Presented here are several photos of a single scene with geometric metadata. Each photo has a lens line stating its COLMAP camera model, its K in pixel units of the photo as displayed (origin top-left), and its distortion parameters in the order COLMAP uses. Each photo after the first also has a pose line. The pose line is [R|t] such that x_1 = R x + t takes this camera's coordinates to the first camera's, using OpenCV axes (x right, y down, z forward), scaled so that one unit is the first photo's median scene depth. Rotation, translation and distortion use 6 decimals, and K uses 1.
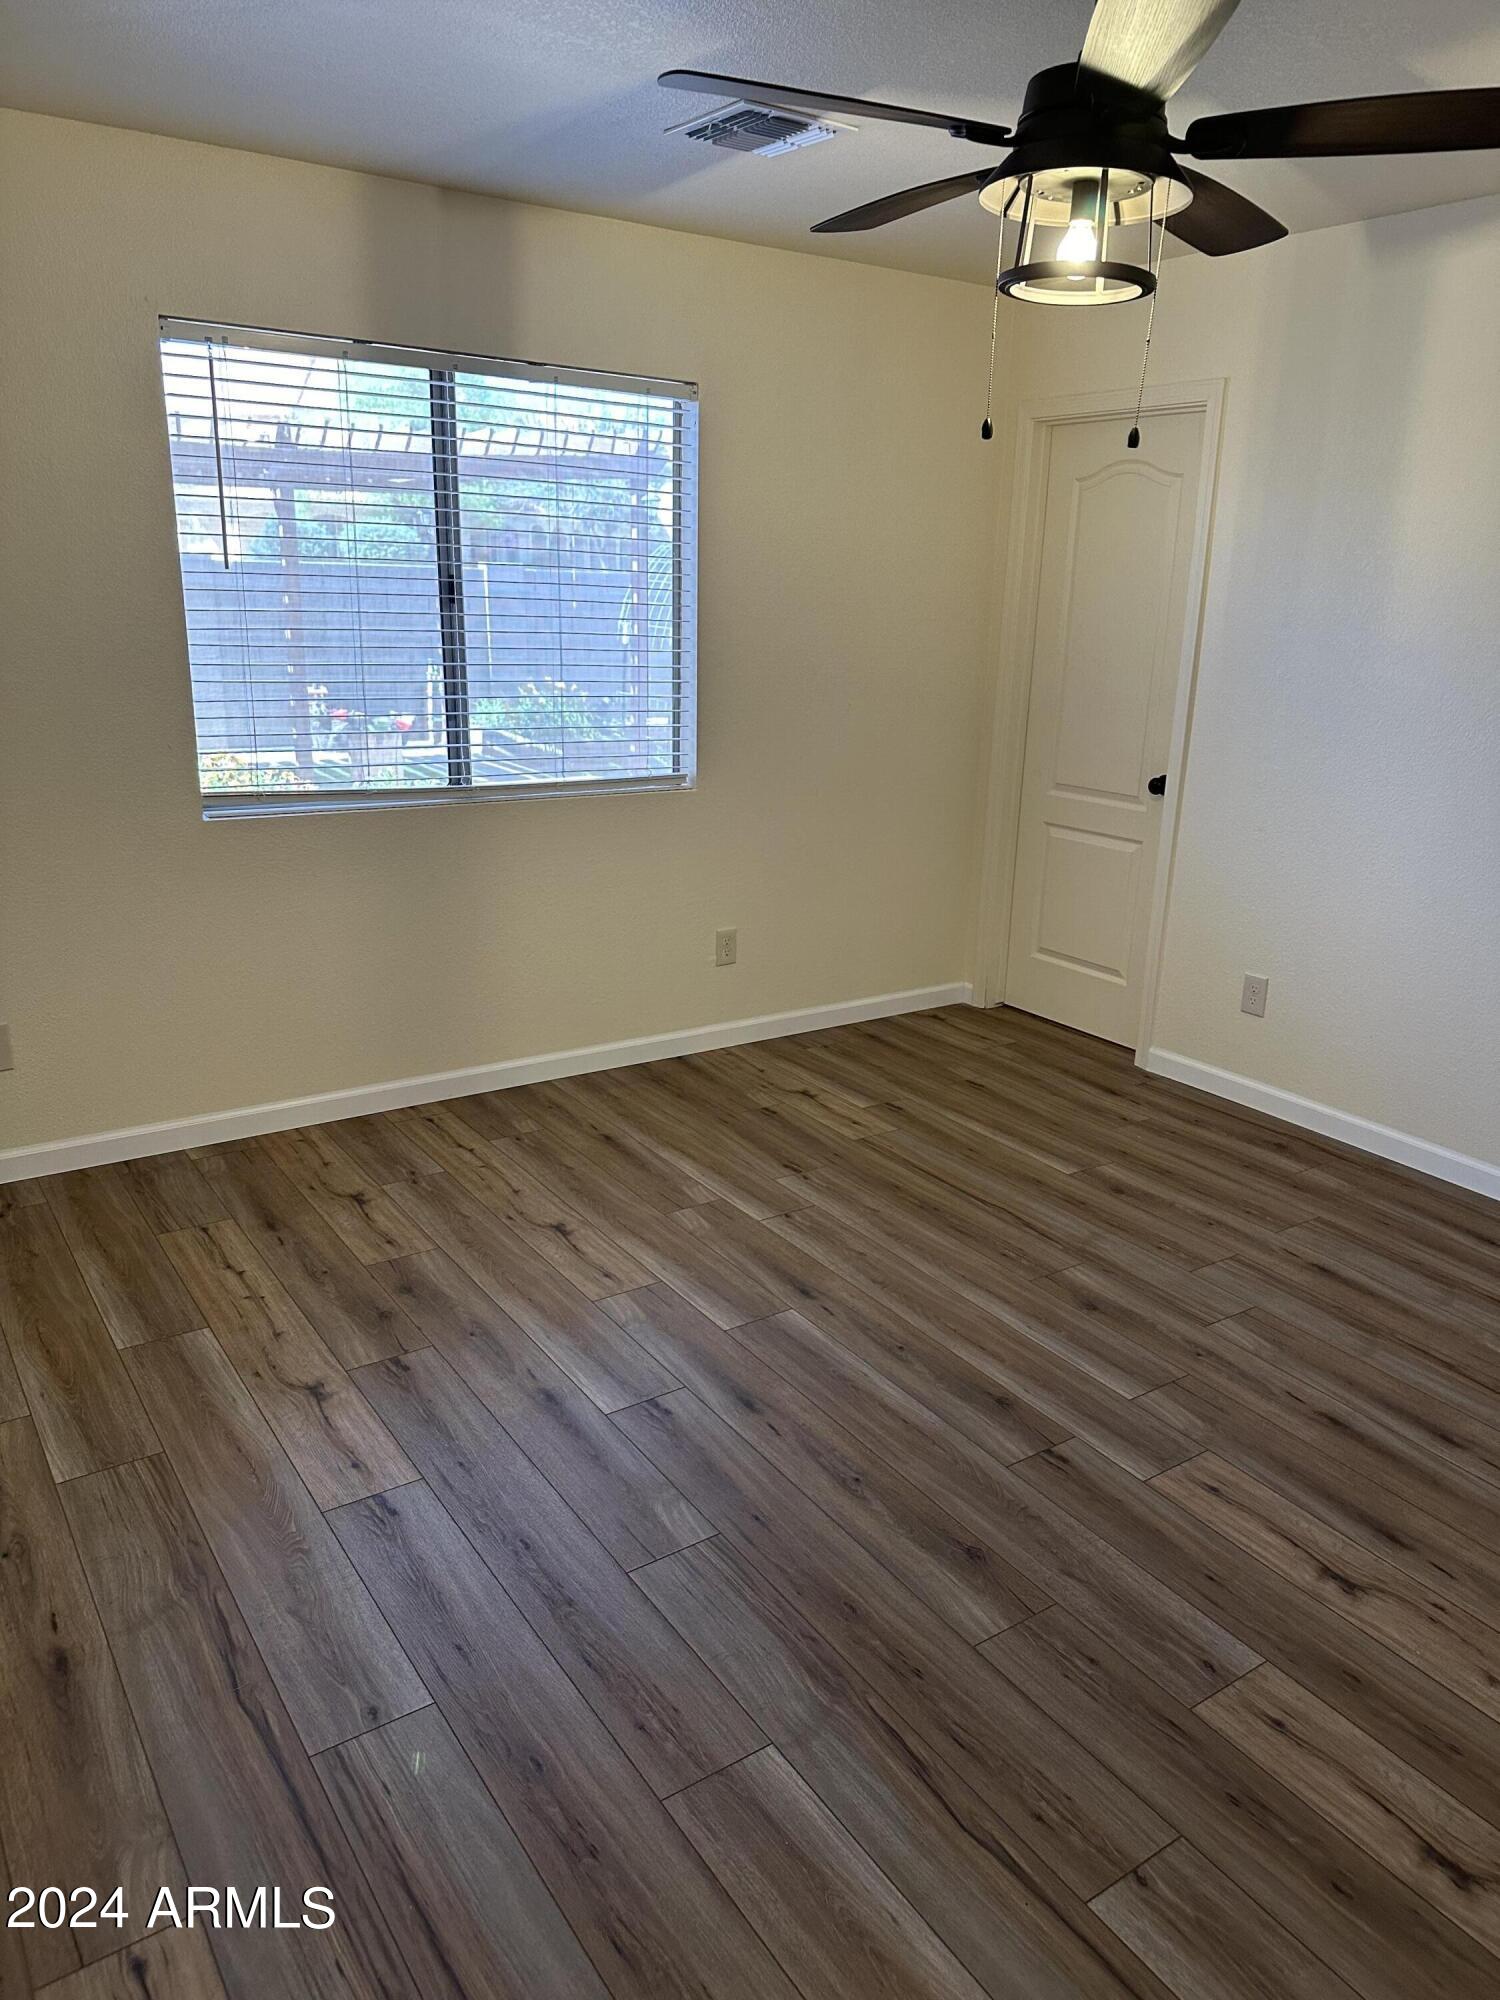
lens RADIAL K [[1415.8, 0, 752.7], [0, 1415.8, 1020.0], [0, 0, 1]] dist [0.070661, -0.045210]
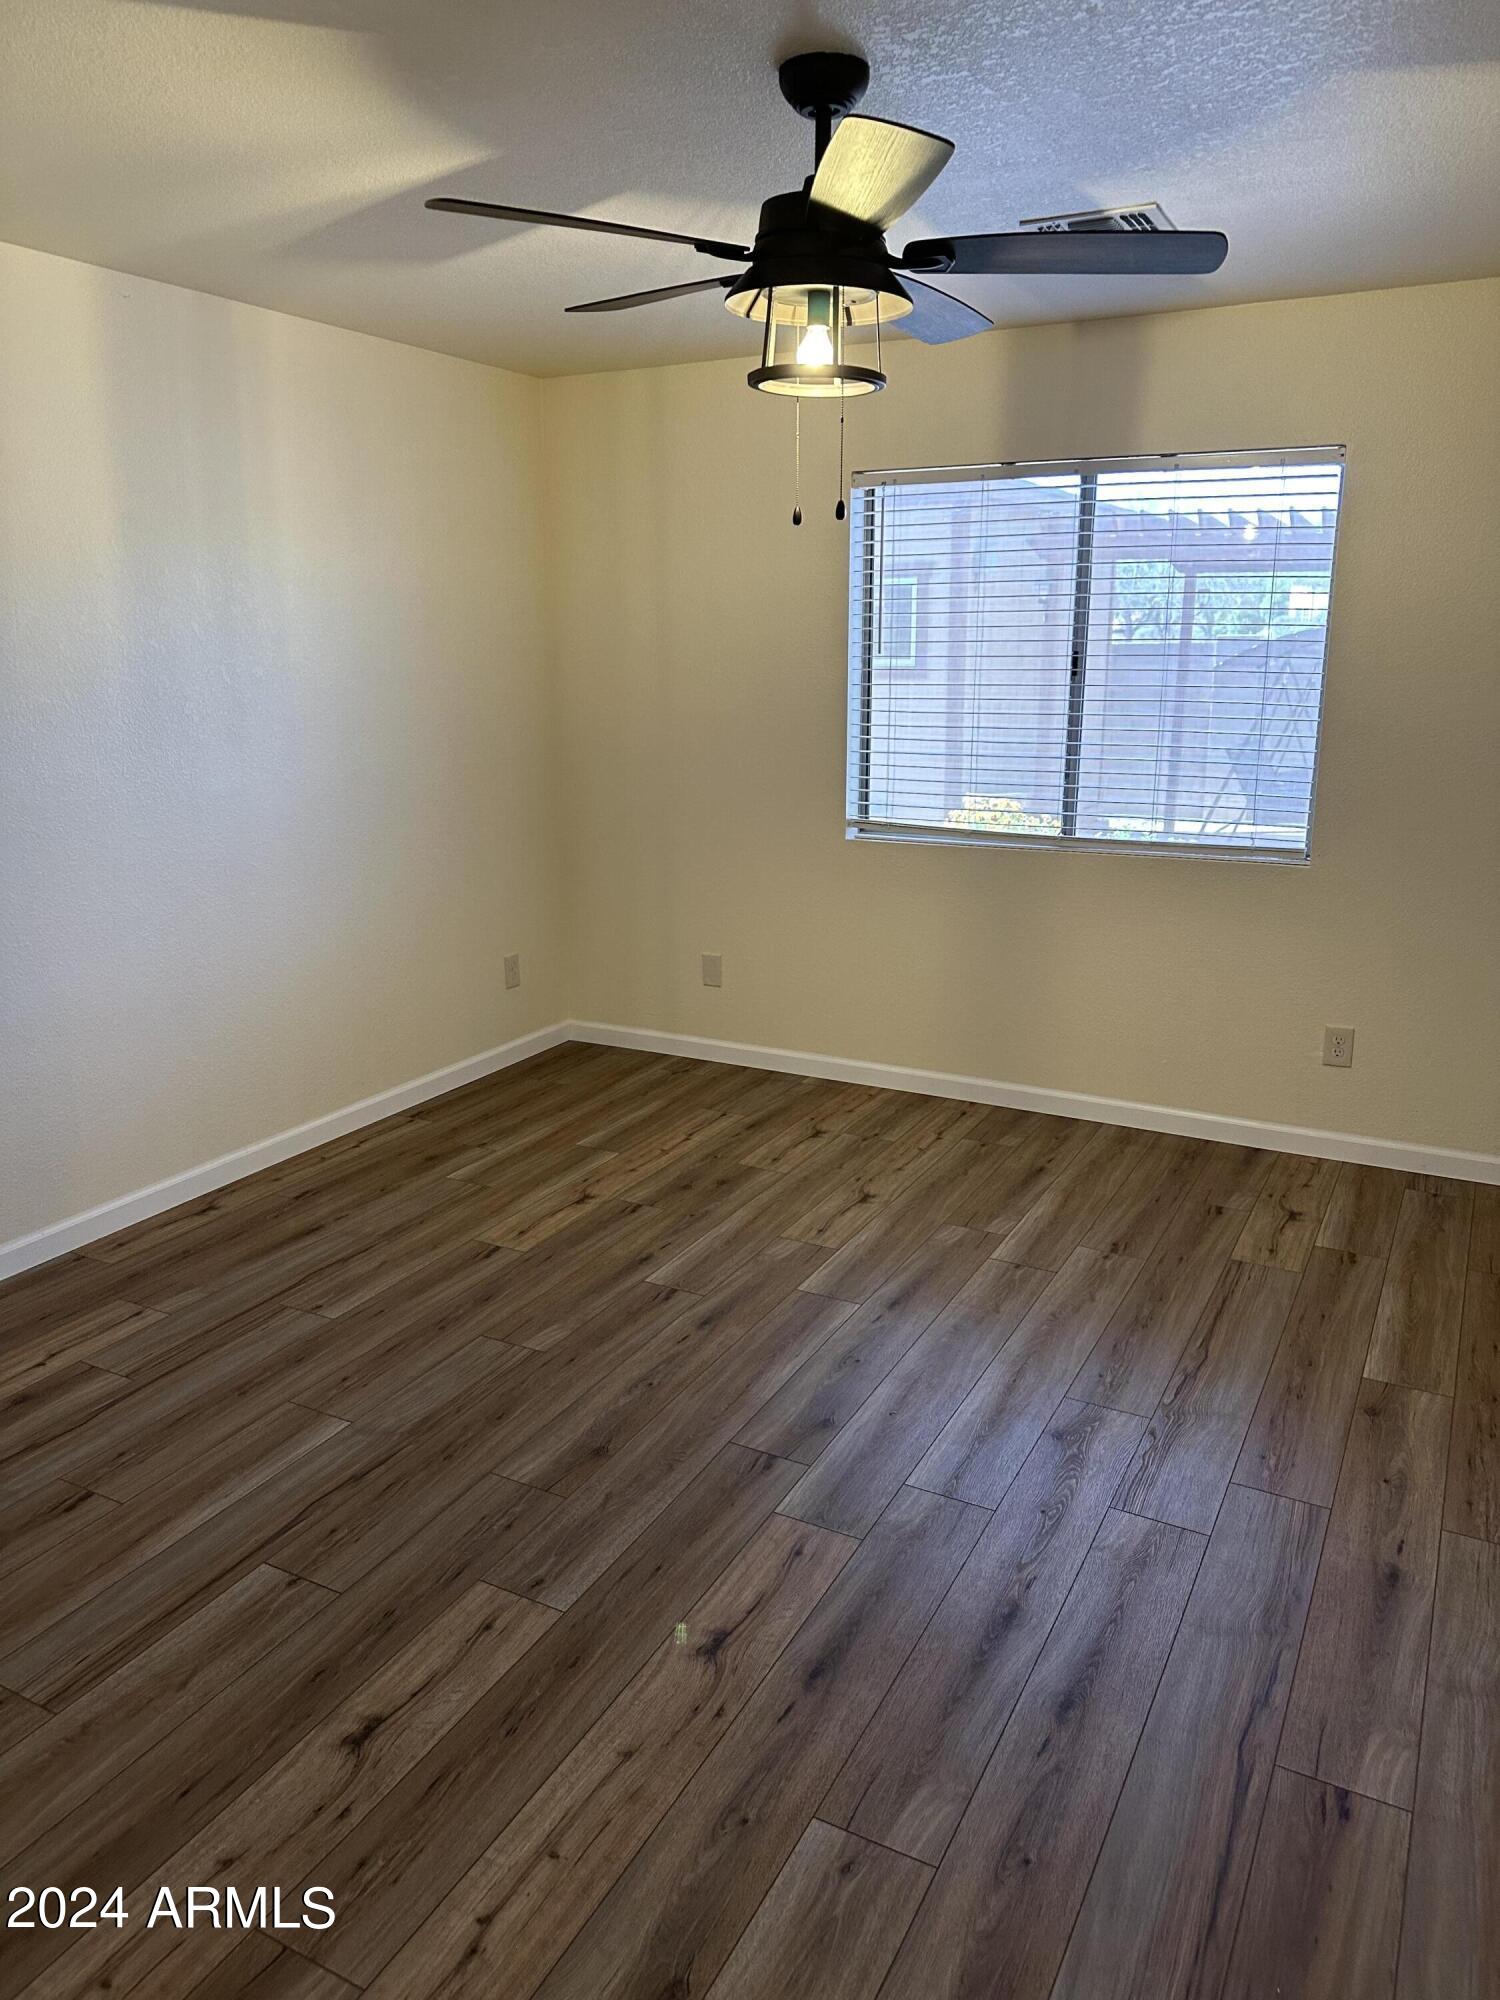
lens RADIAL K [[1408.3, 0, 754.9], [0, 1408.3, 1007.1], [0, 0, 1]] dist [0.077508, -0.093820]
pose [[0.461343, 0.194677, -0.865600, 0.775984], [-0.259708, 0.962527, 0.078058, -0.068092], [0.848360, 0.188791, 0.494615, 0.314086]]
